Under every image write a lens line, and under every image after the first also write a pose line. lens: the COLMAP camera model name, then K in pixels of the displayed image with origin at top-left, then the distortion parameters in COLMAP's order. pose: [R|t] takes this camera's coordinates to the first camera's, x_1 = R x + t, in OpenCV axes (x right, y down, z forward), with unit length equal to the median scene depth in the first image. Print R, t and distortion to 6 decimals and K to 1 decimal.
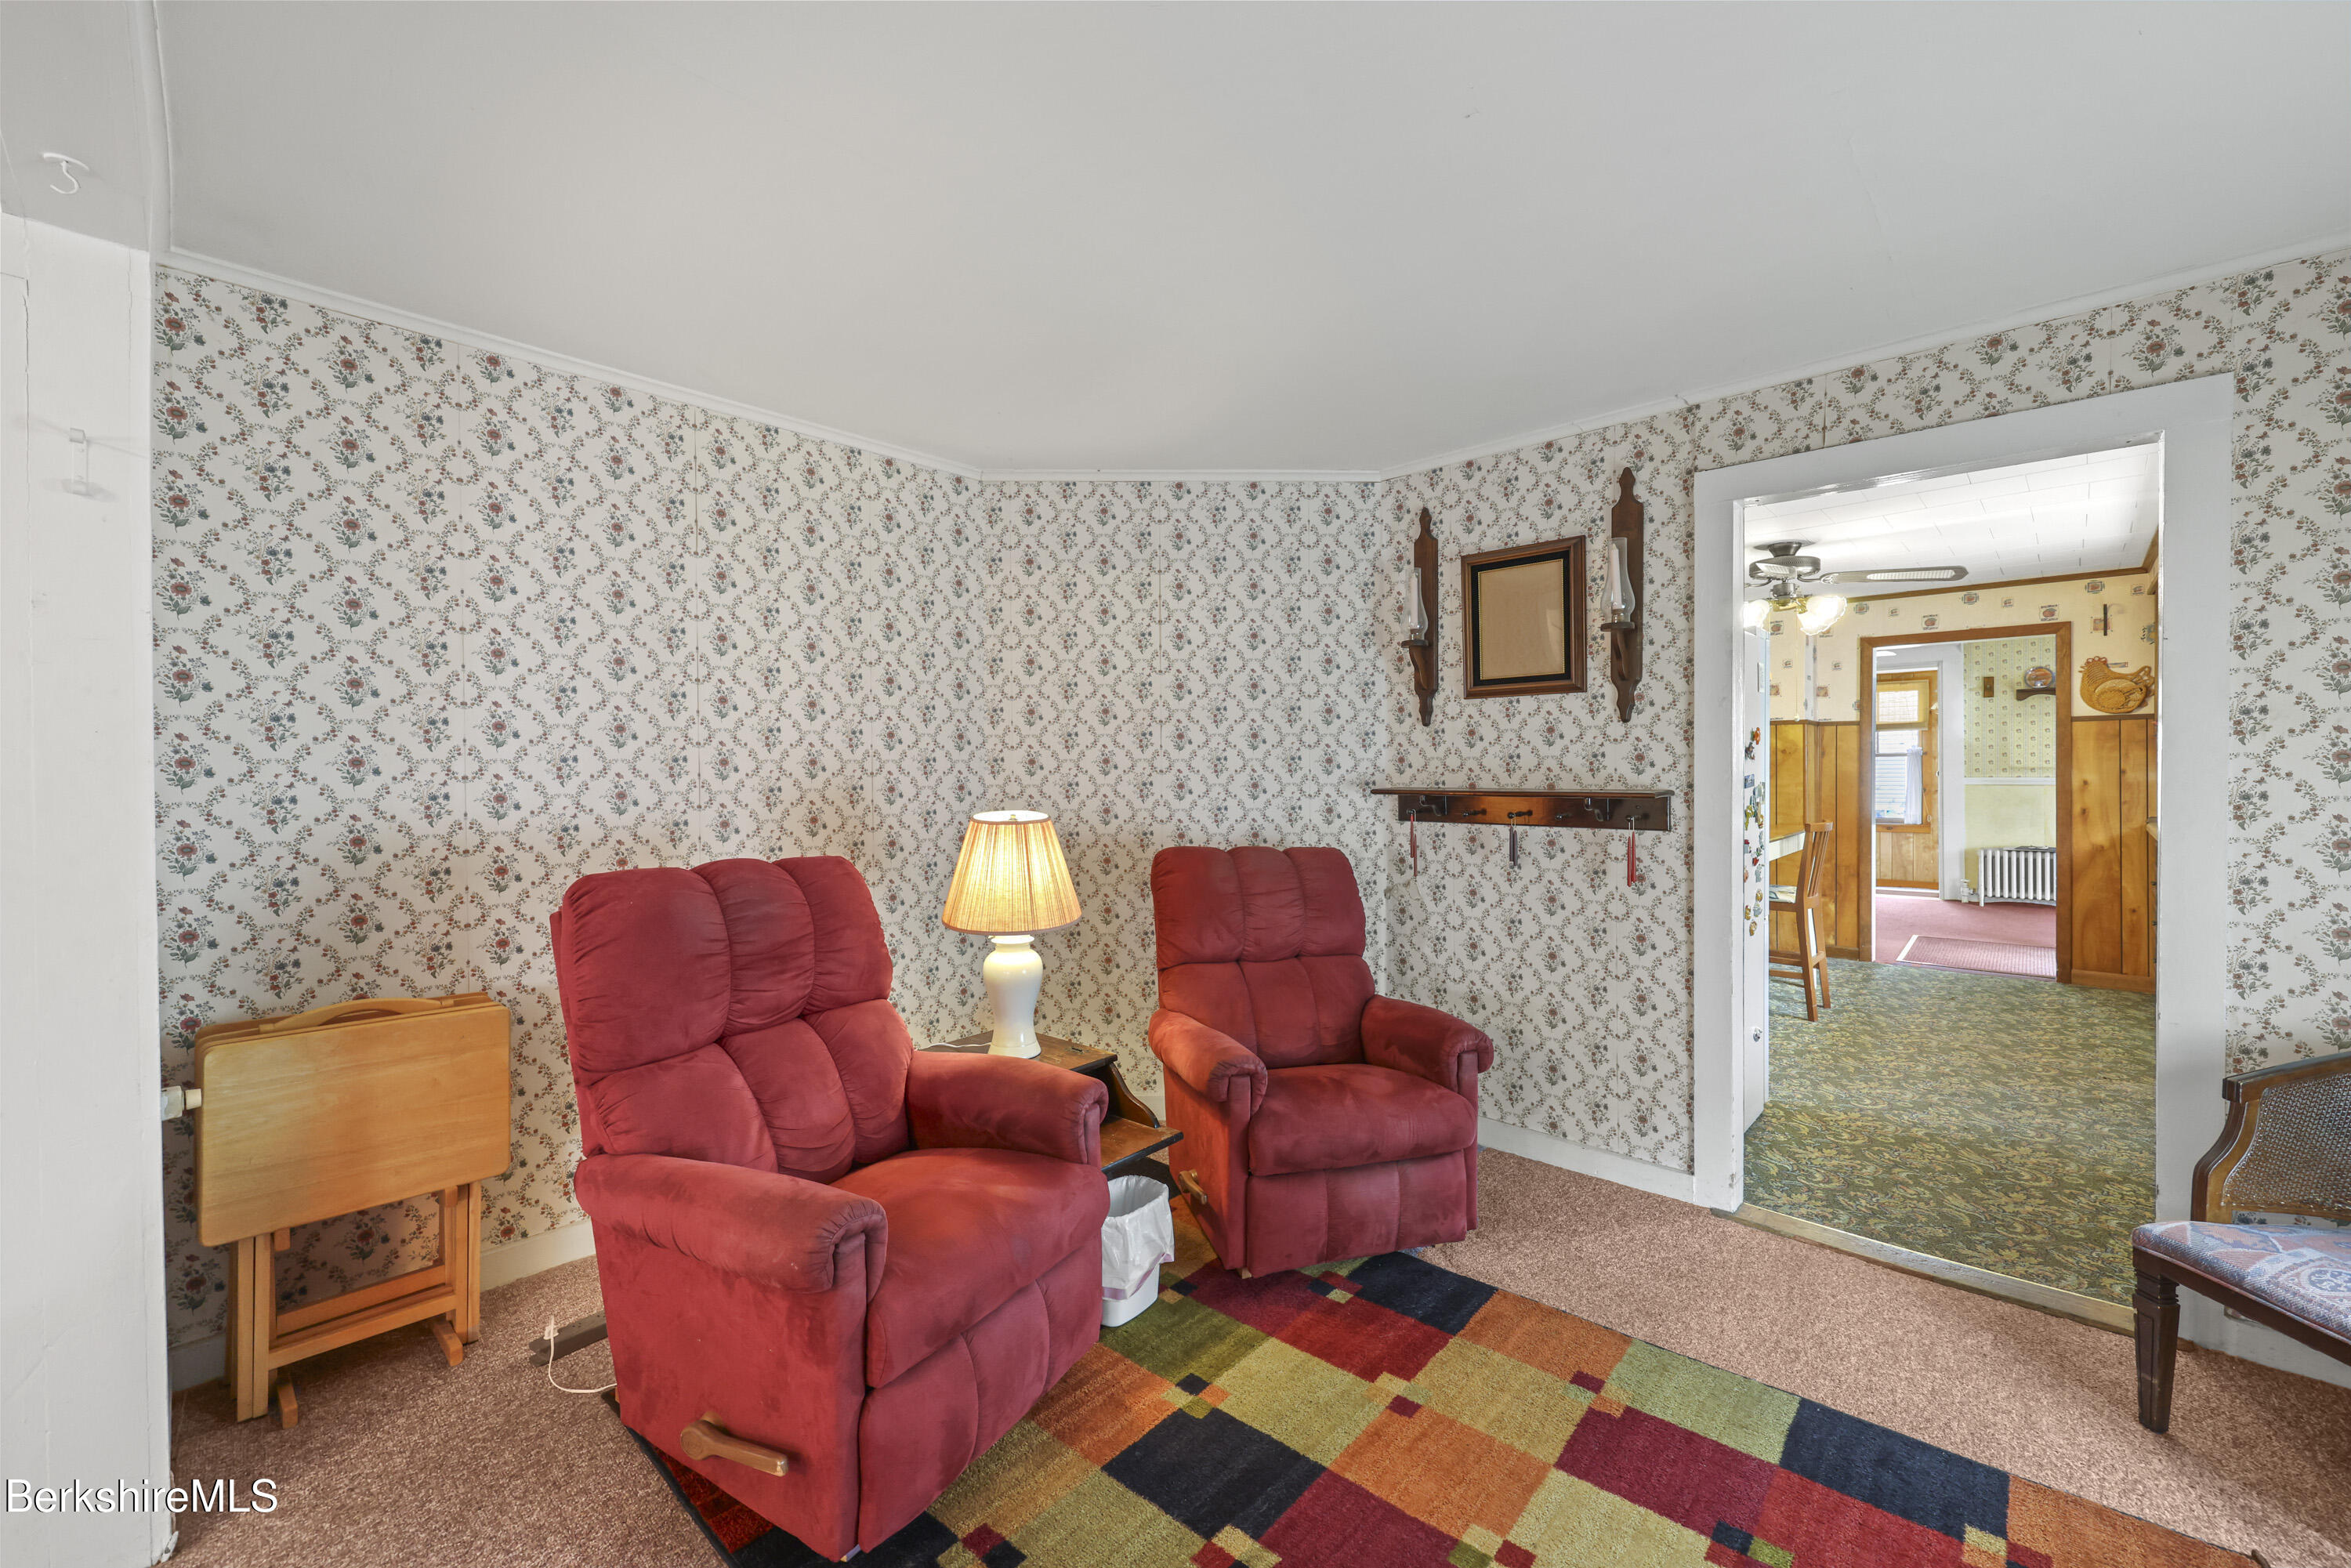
lens RADIAL K [[956.9, 0, 1196.2], [0, 956.9, 782.3], [0, 0, 1]] dist [-0.000864, 0.000608]
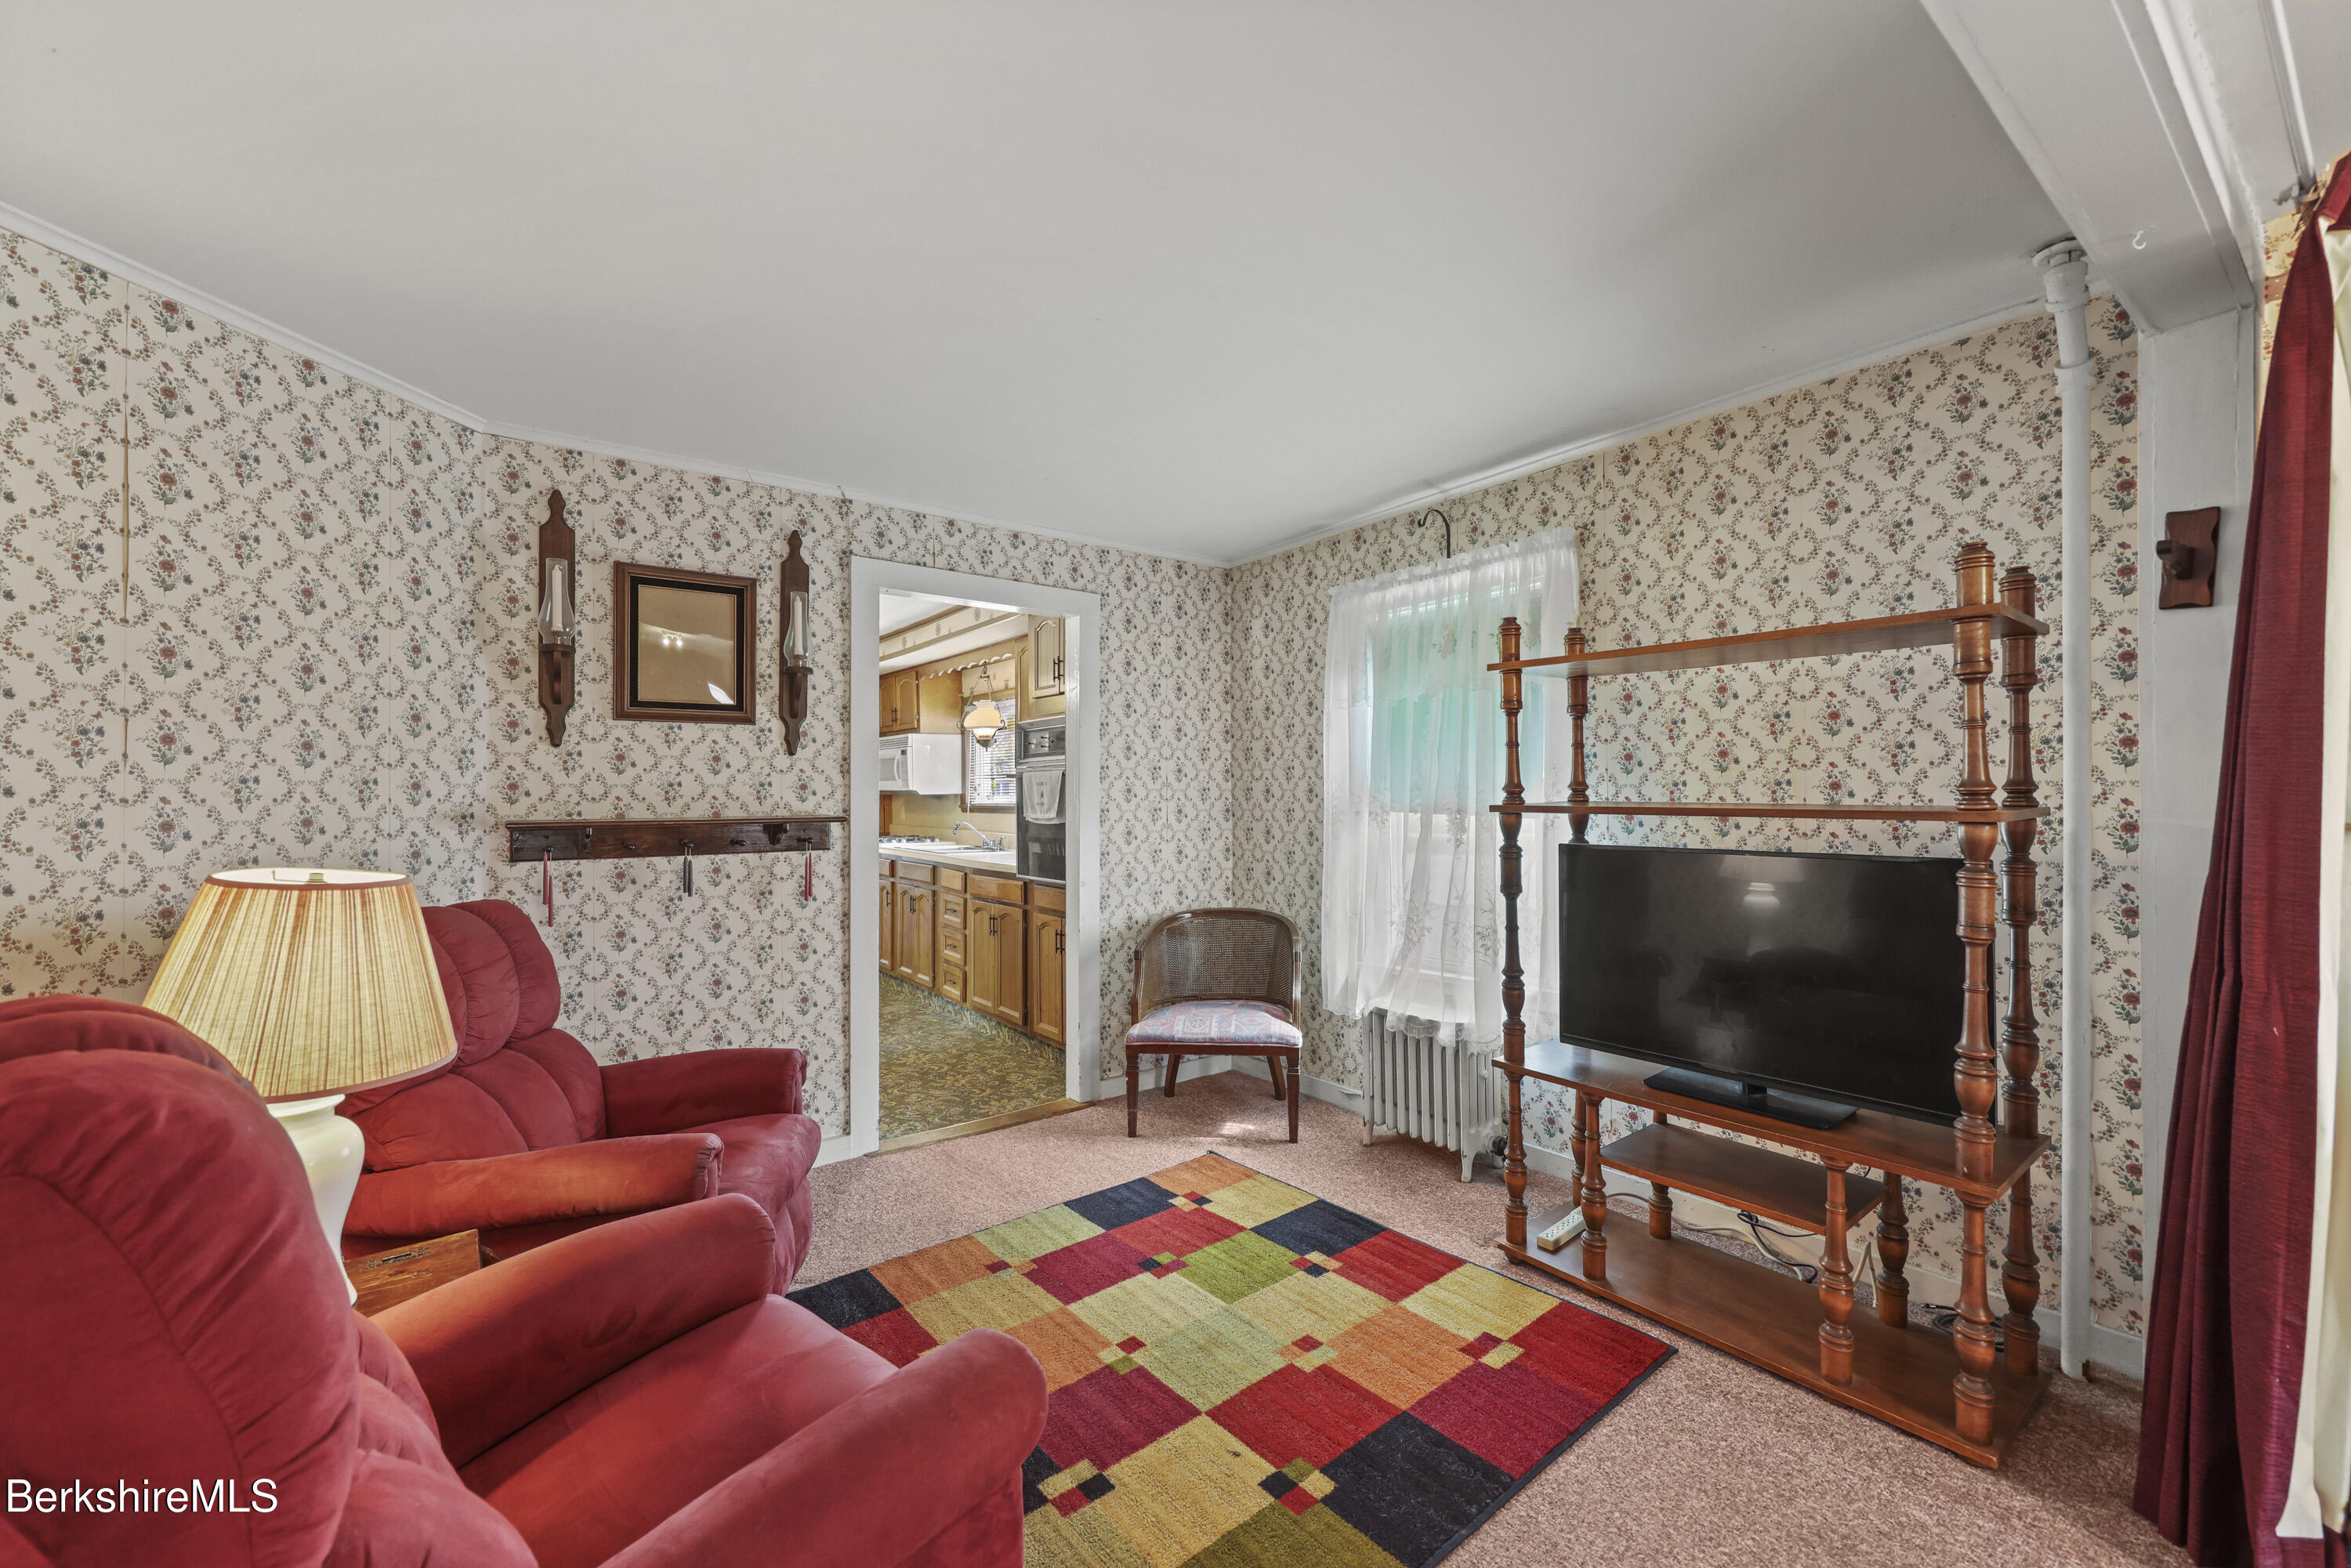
lens RADIAL K [[956.9, 0, 1184.9], [0, 956.9, 792.5], [0, 0, 1]] dist [-0.000864, 0.000608]
pose [[0.160116, 0.009600, 0.987052, -0.566689], [0.021298, 0.999686, -0.013178, 0.004912], [-0.986868, 0.023132, 0.159861, 0.358586]]
